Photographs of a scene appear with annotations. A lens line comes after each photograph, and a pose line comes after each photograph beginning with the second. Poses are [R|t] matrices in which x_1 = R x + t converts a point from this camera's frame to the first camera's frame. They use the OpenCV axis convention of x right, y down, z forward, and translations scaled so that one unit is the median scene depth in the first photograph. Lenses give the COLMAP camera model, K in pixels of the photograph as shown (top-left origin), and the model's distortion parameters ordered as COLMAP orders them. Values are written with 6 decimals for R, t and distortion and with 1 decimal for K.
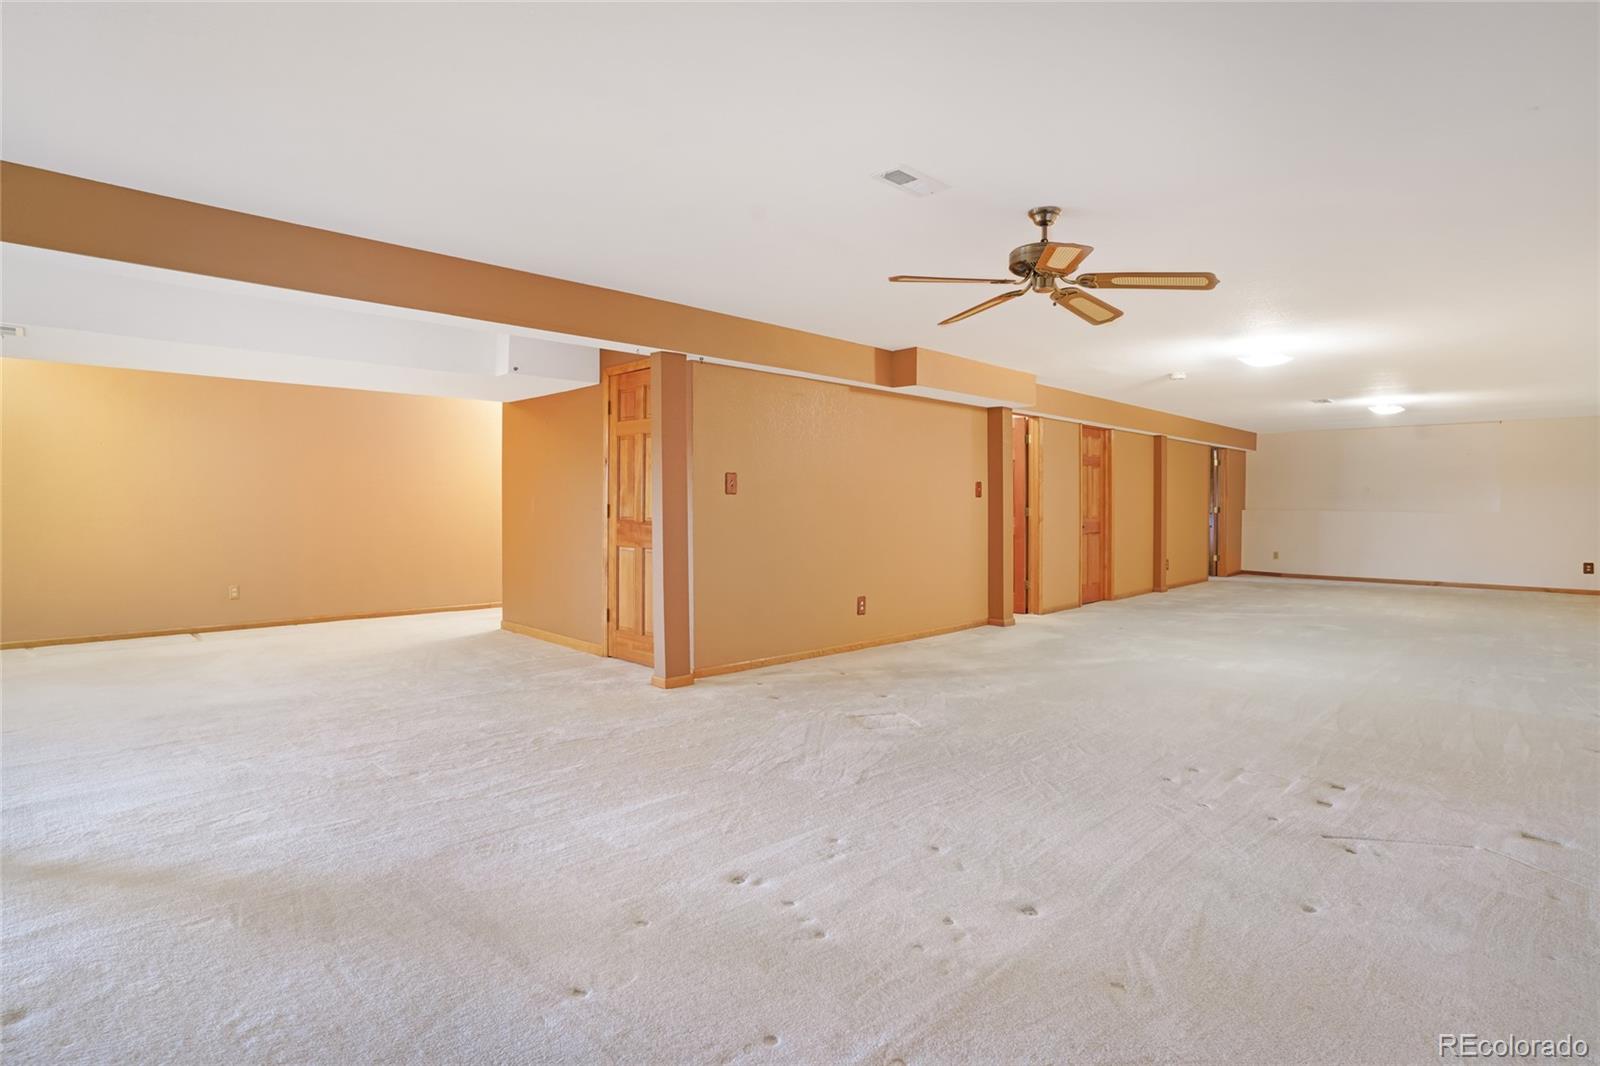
lens RADIAL K [[784.4, 0, 827.5], [0, 784.4, 503.0], [0, 0, 1]] dist [-0.072396, 0.030012]
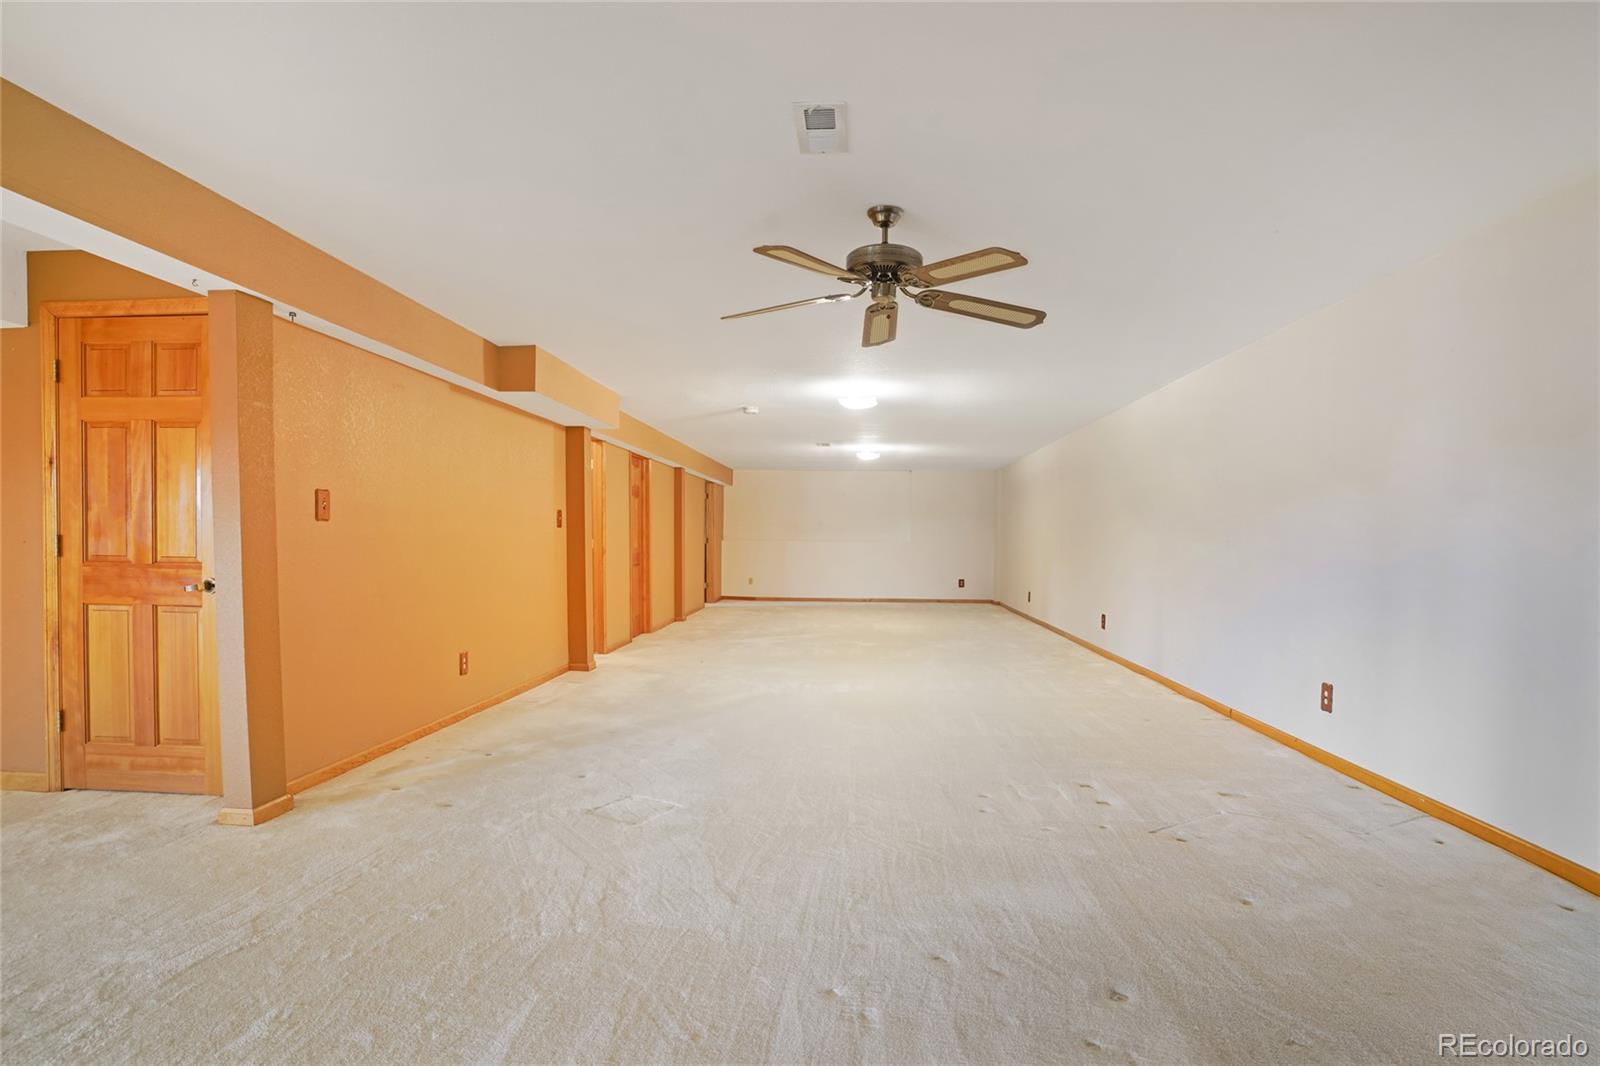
lens RADIAL K [[784.4, 0, 778.0], [0, 784.4, 548.2], [0, 0, 1]] dist [-0.072396, 0.030012]
pose [[0.776064, -0.008083, 0.630602, -0.216875], [-0.004273, 0.999828, 0.018074, -0.000602], [-0.630640, -0.016721, 0.775896, 0.208960]]
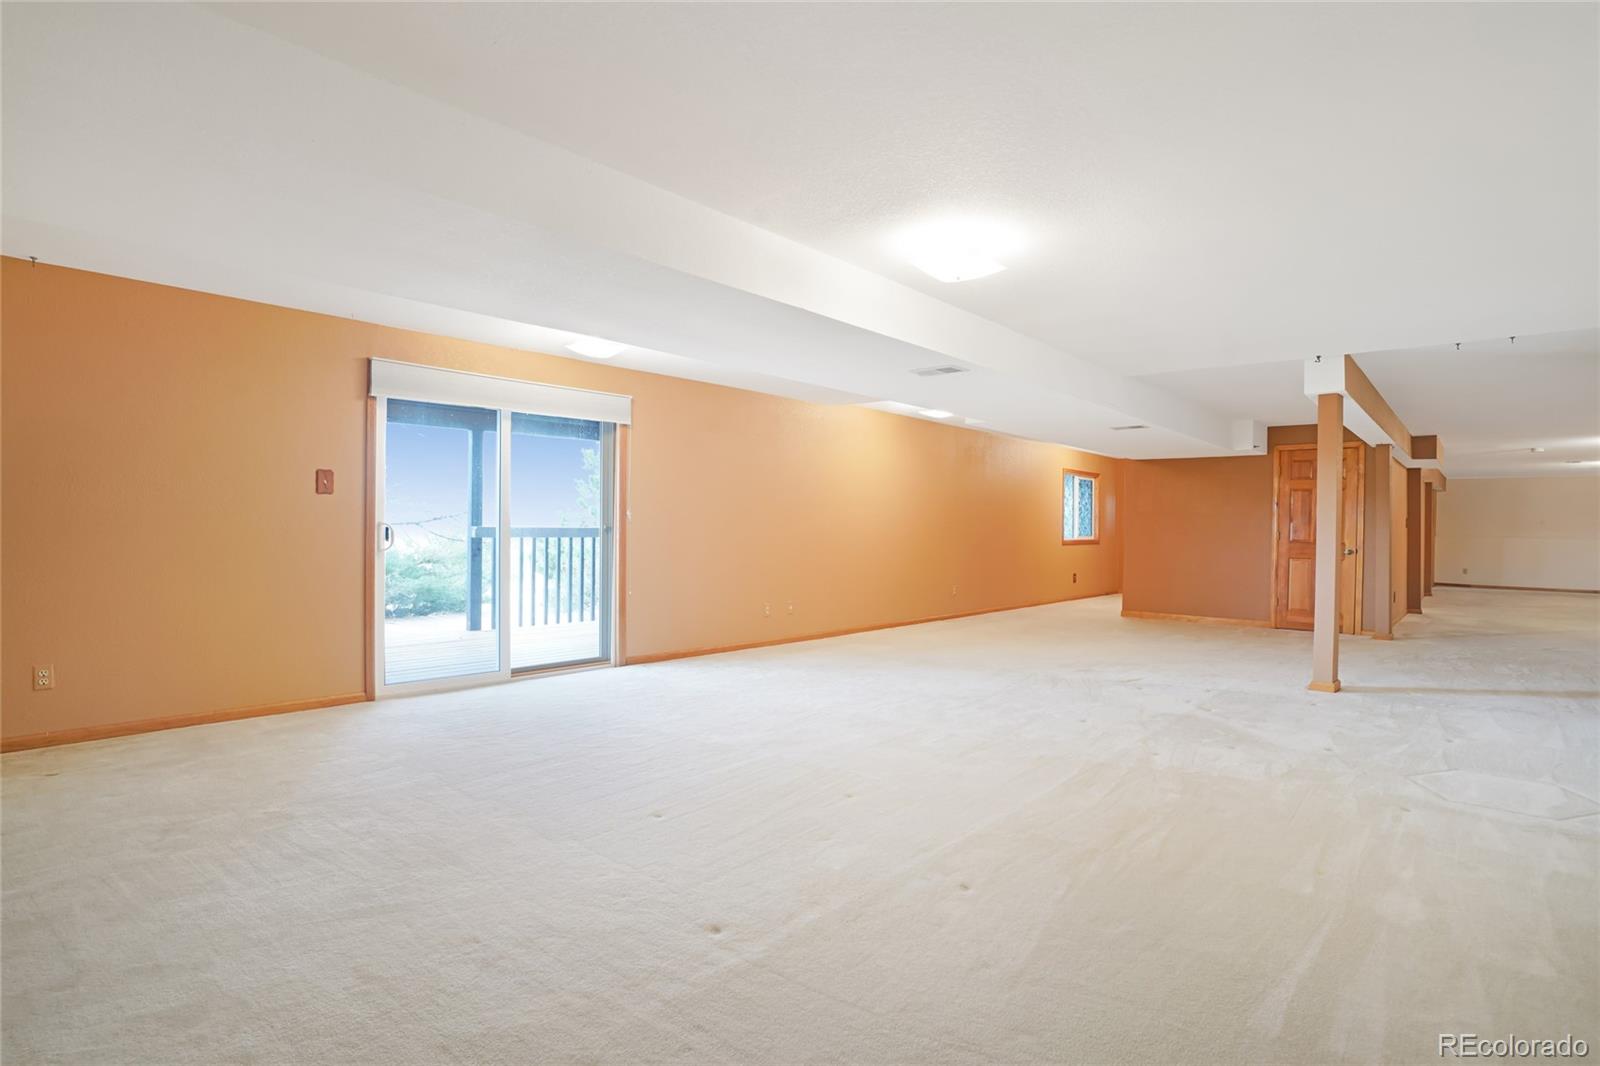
lens RADIAL K [[784.4, 0, 820.6], [0, 784.4, 540.6], [0, 0, 1]] dist [-0.072396, 0.030012]
pose [[0.998279, 0.005932, 0.058348, -1.296377], [-0.007127, 0.999768, 0.020303, -0.005638], [-0.058214, -0.020684, 0.998090, -0.498297]]
